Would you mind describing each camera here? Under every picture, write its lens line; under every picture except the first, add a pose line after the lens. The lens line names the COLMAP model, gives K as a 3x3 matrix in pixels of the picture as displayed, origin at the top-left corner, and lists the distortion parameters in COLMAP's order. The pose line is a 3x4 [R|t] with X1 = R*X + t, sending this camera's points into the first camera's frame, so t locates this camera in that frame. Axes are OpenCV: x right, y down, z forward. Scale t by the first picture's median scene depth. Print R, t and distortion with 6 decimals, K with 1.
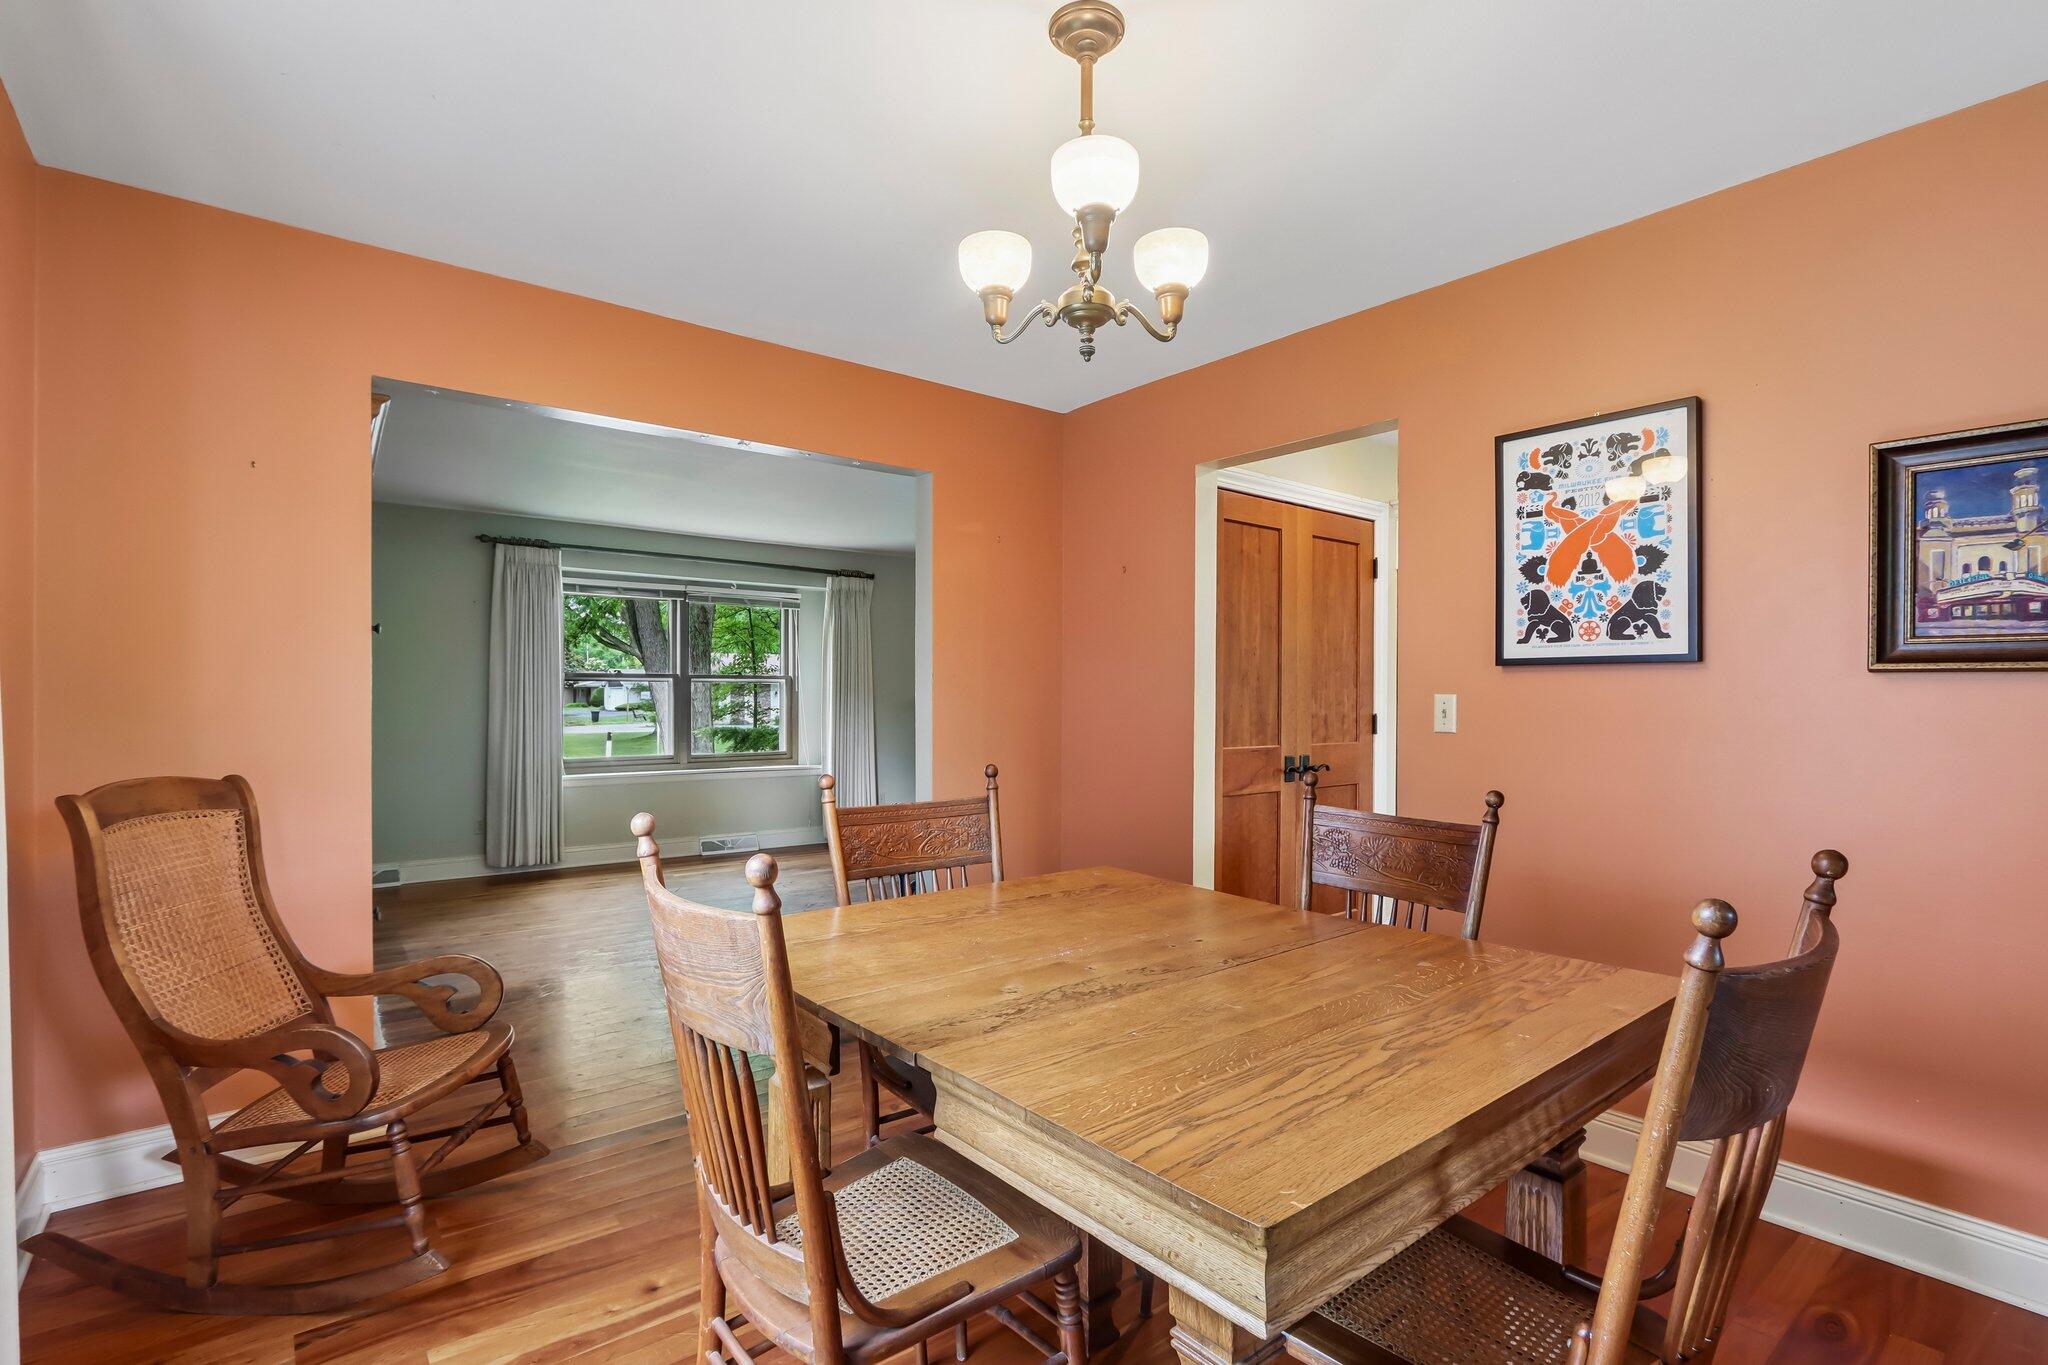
lens RADIAL K [[965.2, 0, 1024.9], [0, 965.2, 685.9], [0, 0, 1]] dist [-0.017191, 0.000739]
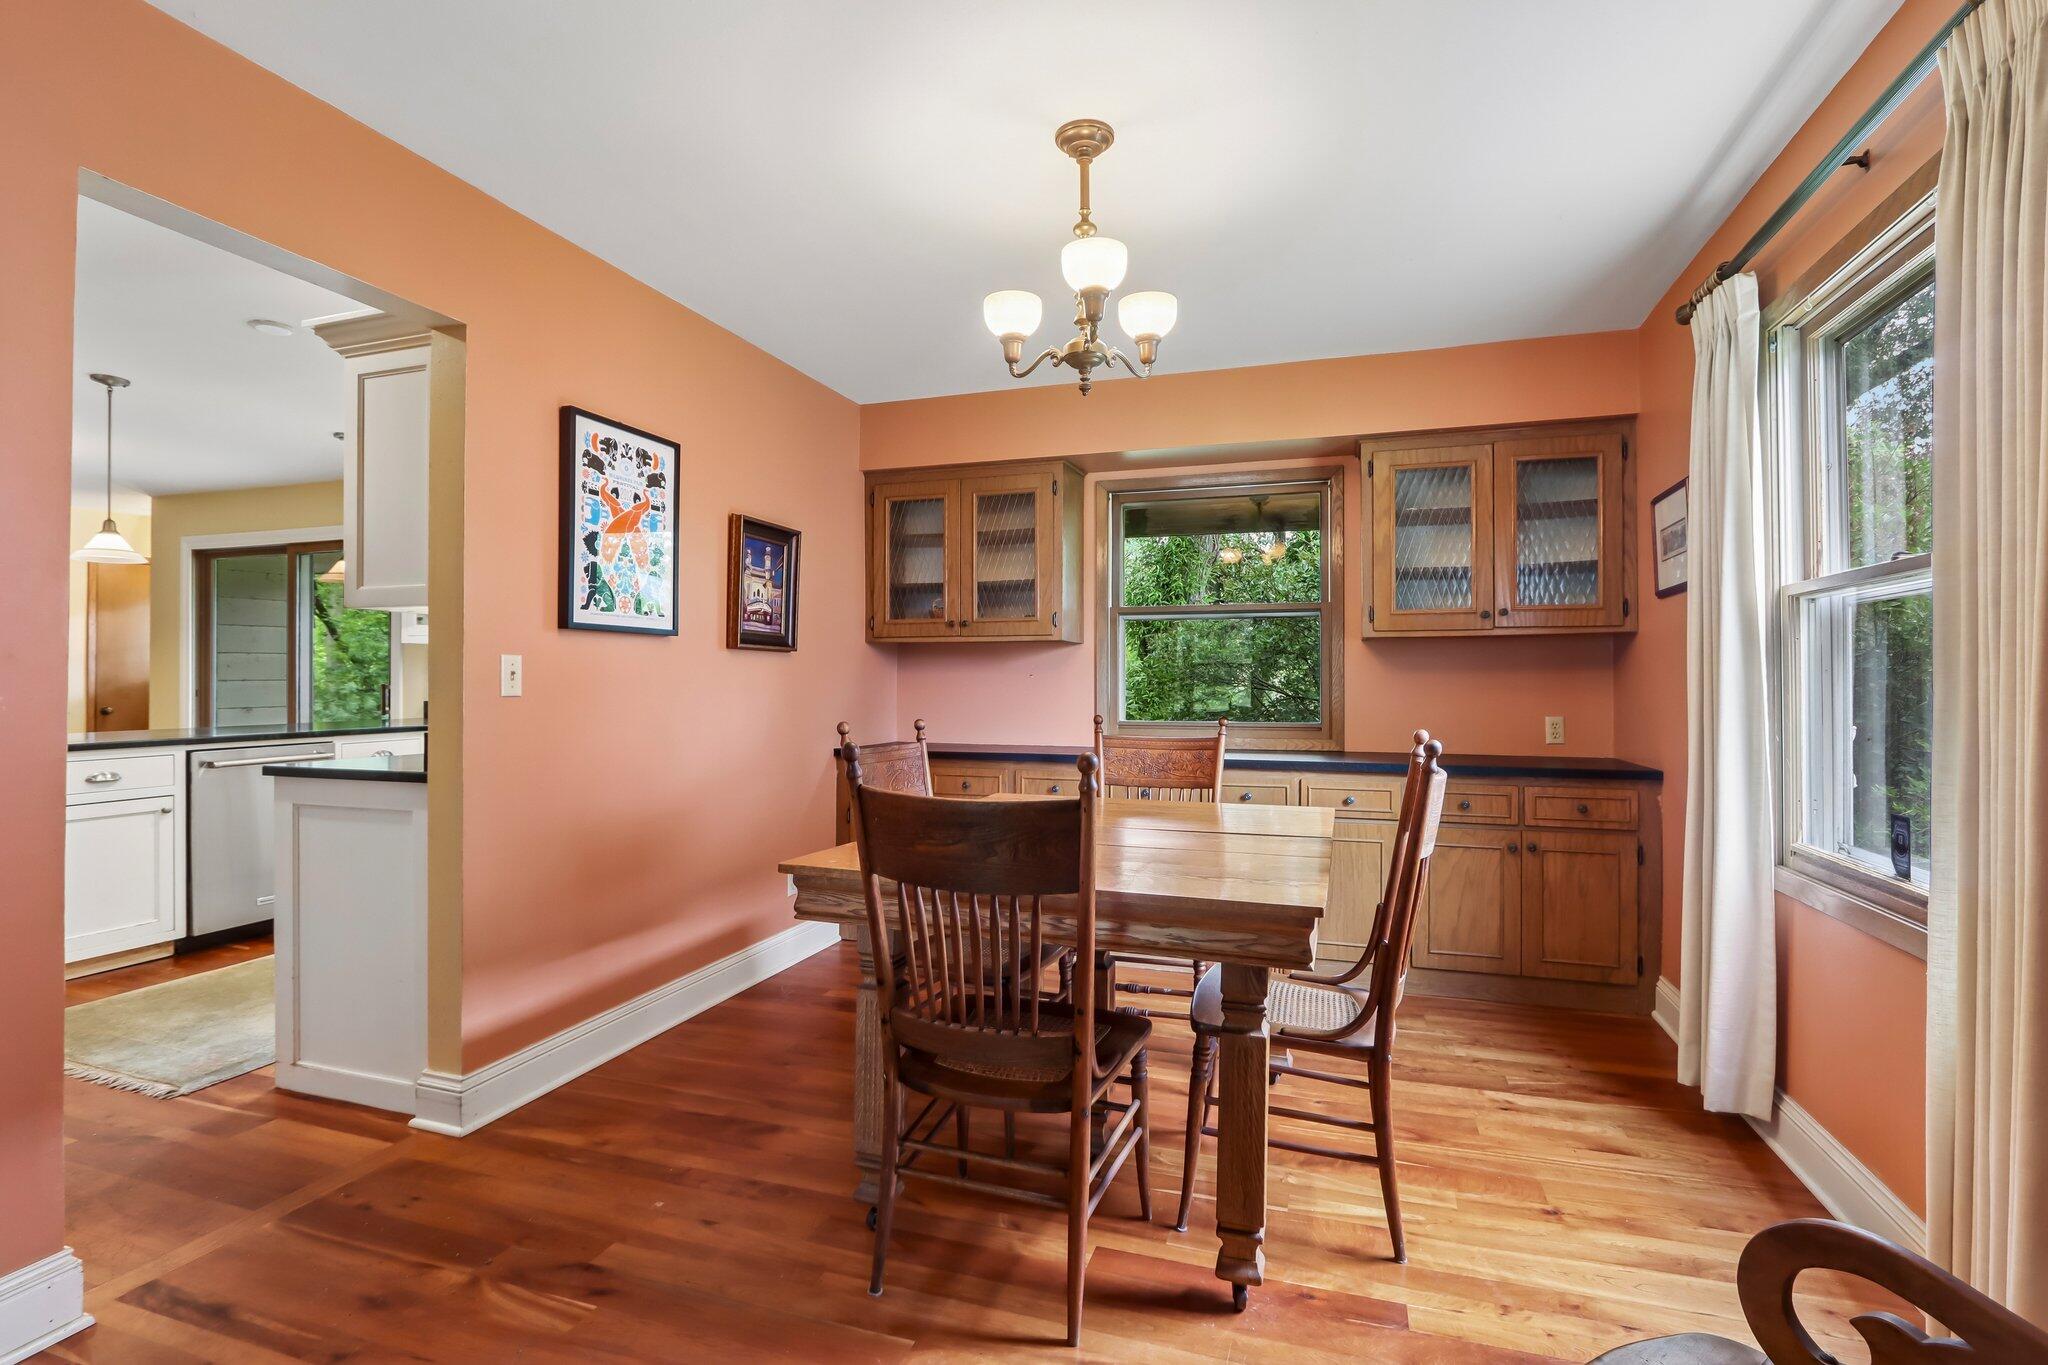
lens RADIAL K [[965.2, 0, 1032.6], [0, 965.2, 684.0], [0, 0, 1]] dist [-0.017191, 0.000739]
pose [[-0.538248, -0.000475, 0.842786, -0.672113], [-0.005644, 0.999979, -0.003041, 0.040912], [-0.842767, -0.006393, -0.538240, 1.186445]]
